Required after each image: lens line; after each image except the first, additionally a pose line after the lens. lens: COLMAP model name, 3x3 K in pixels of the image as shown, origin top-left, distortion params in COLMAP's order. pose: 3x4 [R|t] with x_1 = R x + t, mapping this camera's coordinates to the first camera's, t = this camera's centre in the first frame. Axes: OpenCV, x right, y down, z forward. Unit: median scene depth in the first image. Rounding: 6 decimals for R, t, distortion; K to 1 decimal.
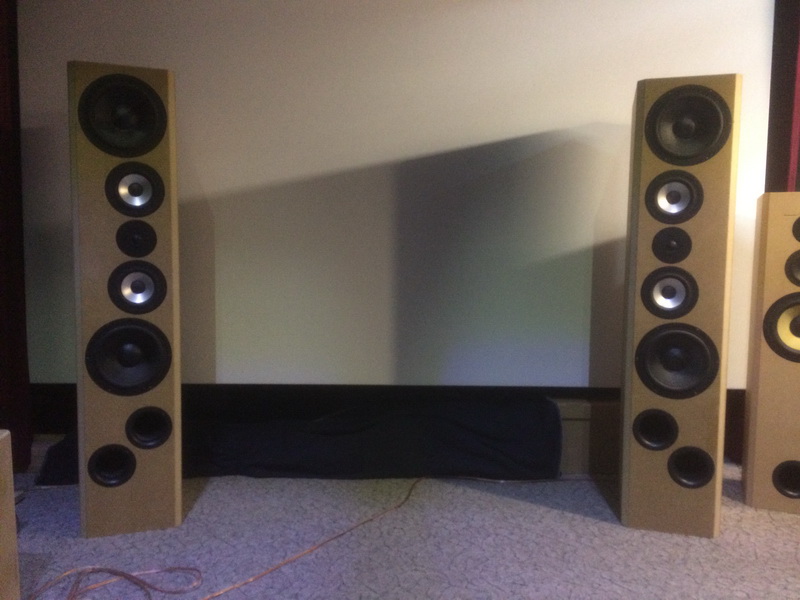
lens RADIAL K [[660.6, 0, 395.7], [0, 660.6, 301.0], [0, 0, 1]] dist [0.037082, -0.050744]
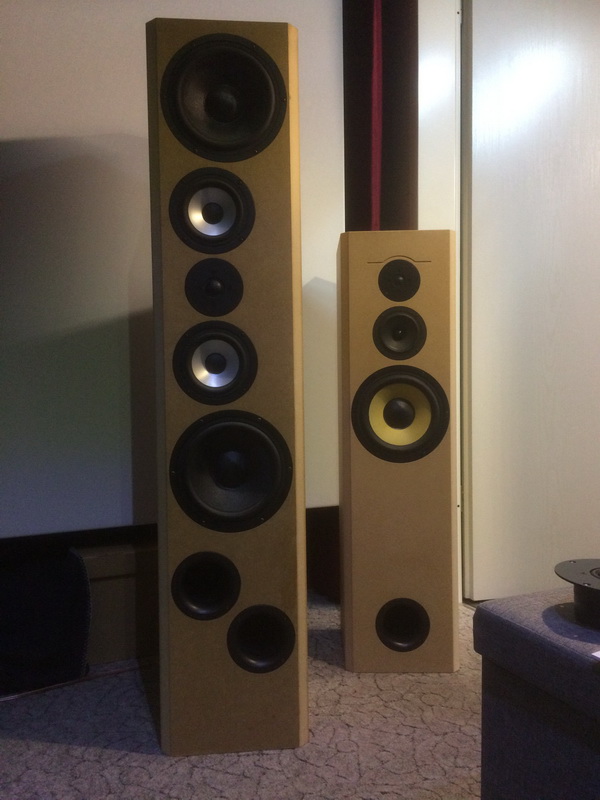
lens RADIAL K [[712.1, 0, 300.8], [0, 712.1, 396.0], [0, 0, 1]] dist [0.046607, -0.105011]
pose [[0.912472, -0.036870, 0.407475, 0.208580], [0.057428, 0.997613, -0.038333, 0.049004], [-0.405089, 0.058378, 0.912411, 0.350778]]
